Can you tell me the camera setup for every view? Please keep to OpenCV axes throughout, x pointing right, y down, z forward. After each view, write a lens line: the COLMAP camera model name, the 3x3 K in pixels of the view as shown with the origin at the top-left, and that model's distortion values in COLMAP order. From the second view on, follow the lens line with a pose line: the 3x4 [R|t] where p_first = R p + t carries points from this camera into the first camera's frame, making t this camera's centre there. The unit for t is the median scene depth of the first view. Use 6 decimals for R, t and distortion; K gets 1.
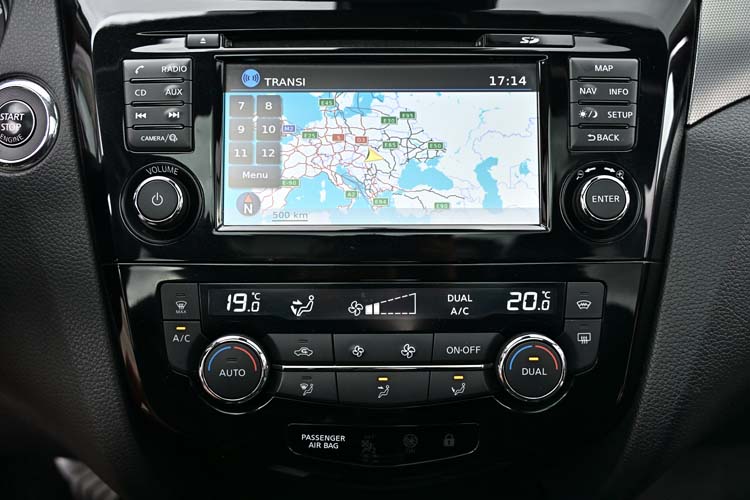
lens RADIAL K [[873.2, 0, 373.8], [0, 873.2, 222.6], [0, 0, 1]] dist [0.033684, 0.000000]
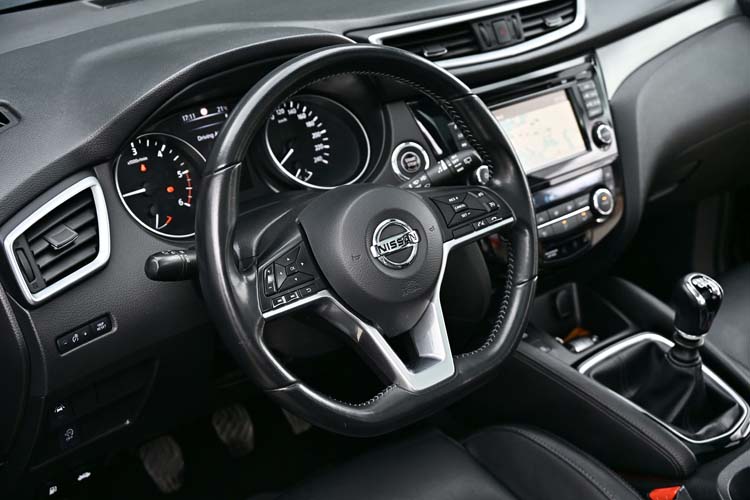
lens RADIAL K [[1075.4, 0, 390.8], [0, 1075.4, 225.9], [0, 0, 1]] dist [0.016213, 0.000000]
pose [[0.774225, -0.273968, 0.570542, -2.127400], [0.283795, 0.956028, 0.073965, -0.181267], [-0.565718, 0.104652, 0.817931, -1.244996]]
